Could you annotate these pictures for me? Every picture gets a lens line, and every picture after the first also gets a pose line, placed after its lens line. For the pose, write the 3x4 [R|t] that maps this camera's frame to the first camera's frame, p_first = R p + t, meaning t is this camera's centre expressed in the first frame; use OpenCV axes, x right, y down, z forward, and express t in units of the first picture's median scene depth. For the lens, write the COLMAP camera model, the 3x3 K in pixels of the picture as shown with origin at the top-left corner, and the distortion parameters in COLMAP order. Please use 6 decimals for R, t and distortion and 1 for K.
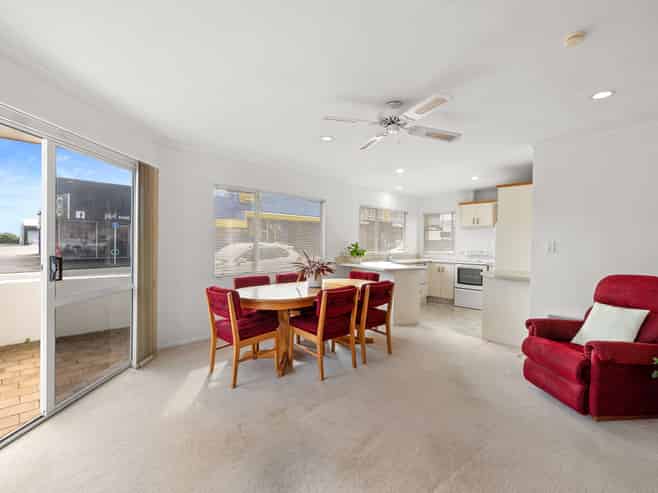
lens RADIAL K [[311.3, 0, 329.0], [0, 311.3, 246.5], [0, 0, 1]] dist [0.001316, 0.000172]
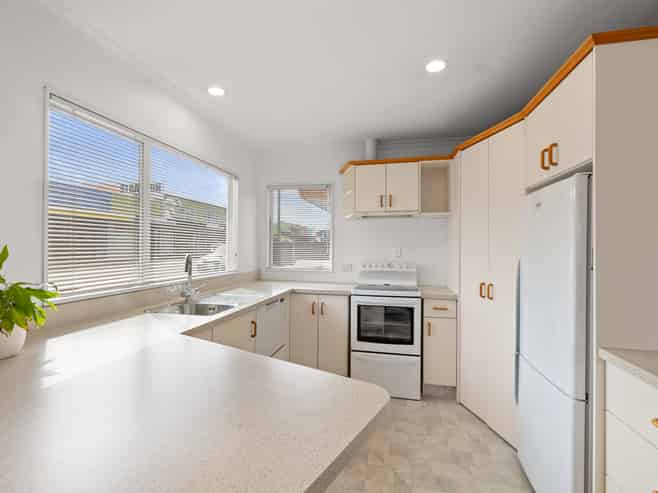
lens RADIAL K [[311.3, 0, 329.0], [0, 311.3, 246.5], [0, 0, 1]] dist [0.001316, 0.000172]
pose [[0.840689, -0.006954, 0.541474, 0.139724], [0.013744, 0.999869, -0.008499, -0.009236], [-0.541344, 0.014587, 0.840675, 0.629671]]
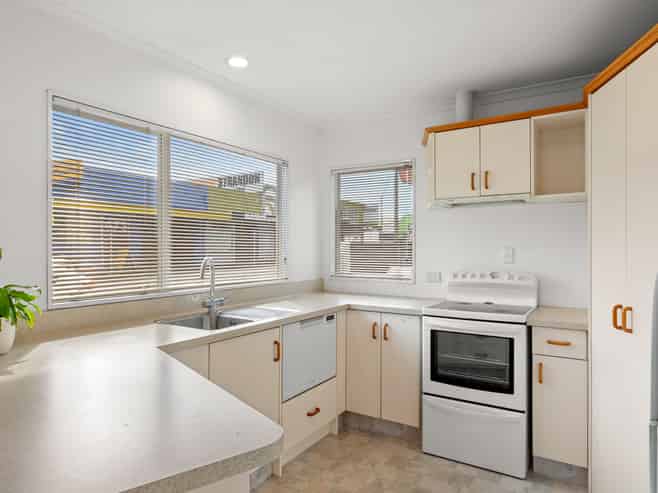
lens RADIAL K [[422.8, 0, 330.0], [0, 422.8, 248.2], [0, 0, 1]] dist [0.002815, 0.000426]
pose [[0.974312, -0.013385, 0.224805, 0.214162], [0.016899, 0.999763, -0.013714, -0.007640], [-0.224569, 0.017161, 0.974307, 0.589161]]
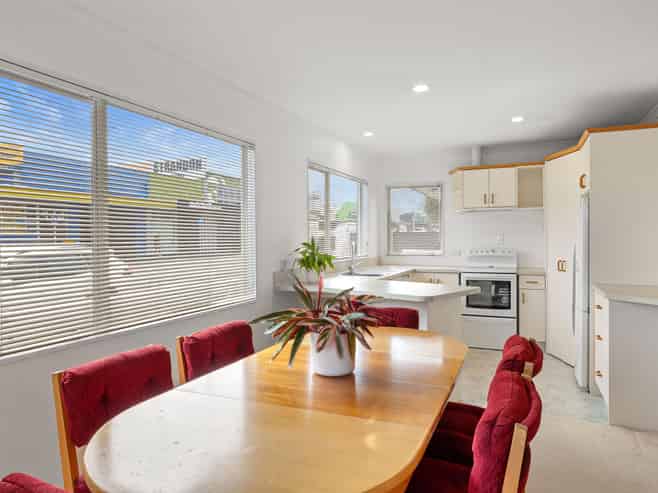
lens RADIAL K [[461.8, 0, 325.4], [0, 461.8, 243.1], [0, 0, 1]] dist [0.001135, -0.000375]
pose [[0.930267, -0.024196, 0.366086, -0.131458], [0.025398, 0.999676, 0.001533, -0.006420], [-0.366004, 0.007871, 0.930580, 0.291808]]
